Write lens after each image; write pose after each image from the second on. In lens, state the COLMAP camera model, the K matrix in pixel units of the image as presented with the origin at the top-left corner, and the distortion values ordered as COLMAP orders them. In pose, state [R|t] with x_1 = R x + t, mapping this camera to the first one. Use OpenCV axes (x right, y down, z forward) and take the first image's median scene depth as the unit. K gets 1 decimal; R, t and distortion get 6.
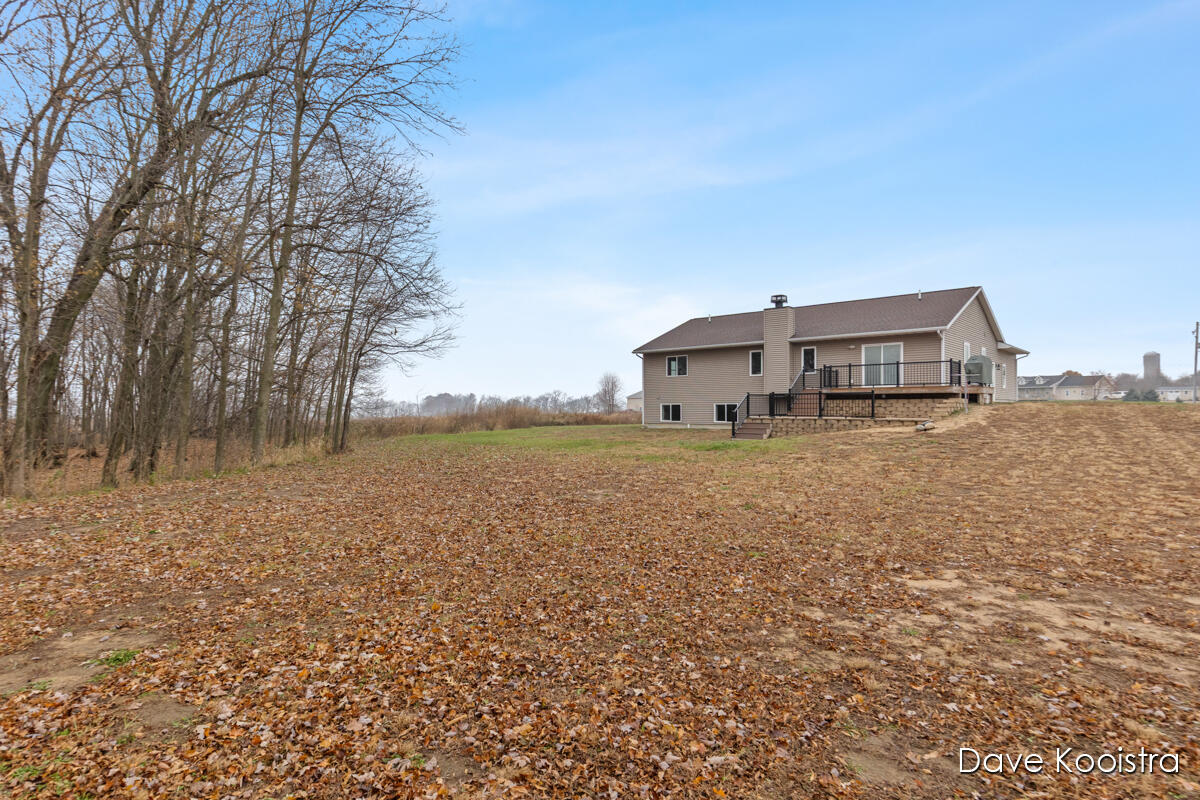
lens RADIAL K [[637.1, 0, 601.6], [0, 637.1, 402.7], [0, 0, 1]] dist [-0.001266, 0.000165]
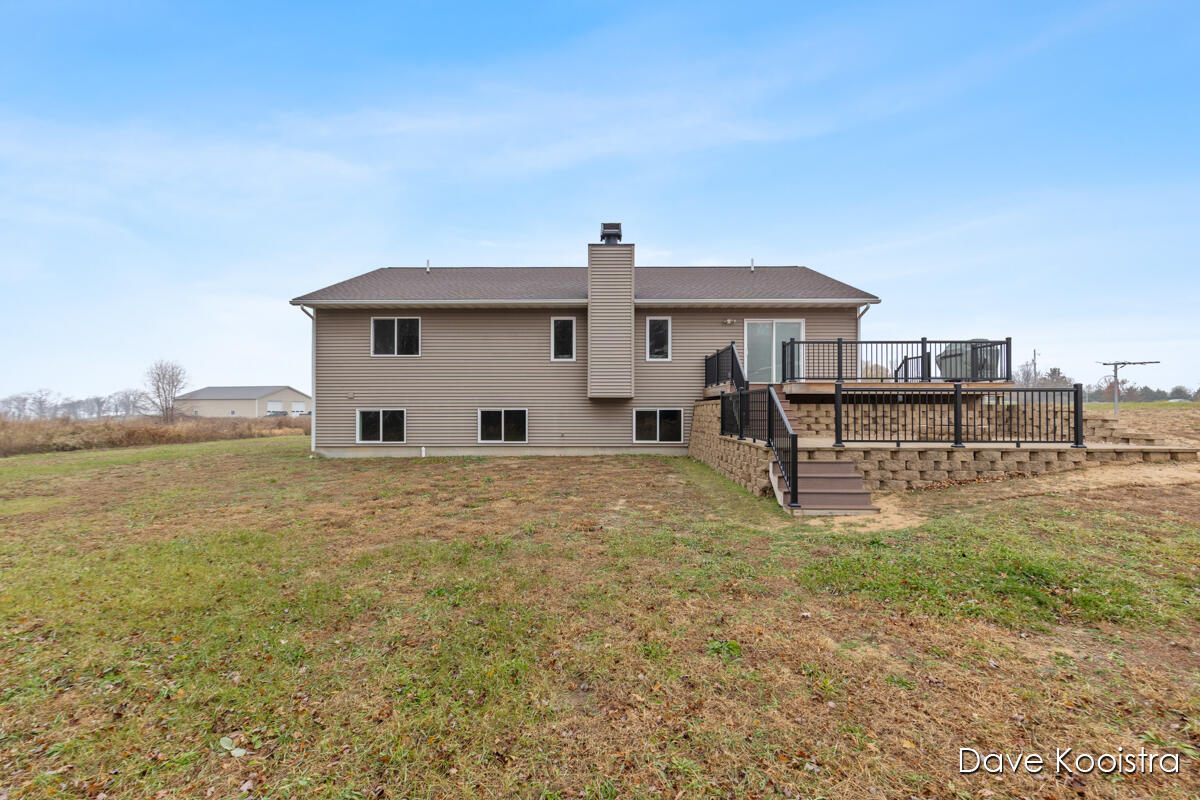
lens RADIAL K [[547.1, 0, 600.0], [0, 547.1, 406.3], [0, 0, 1]] dist [0.006942, 0.000050]
pose [[0.750553, 0.009408, 0.660743, -0.052134], [-0.007742, 0.999955, -0.005443, 0.000459], [-0.660765, -0.001030, 0.750592, 0.567648]]
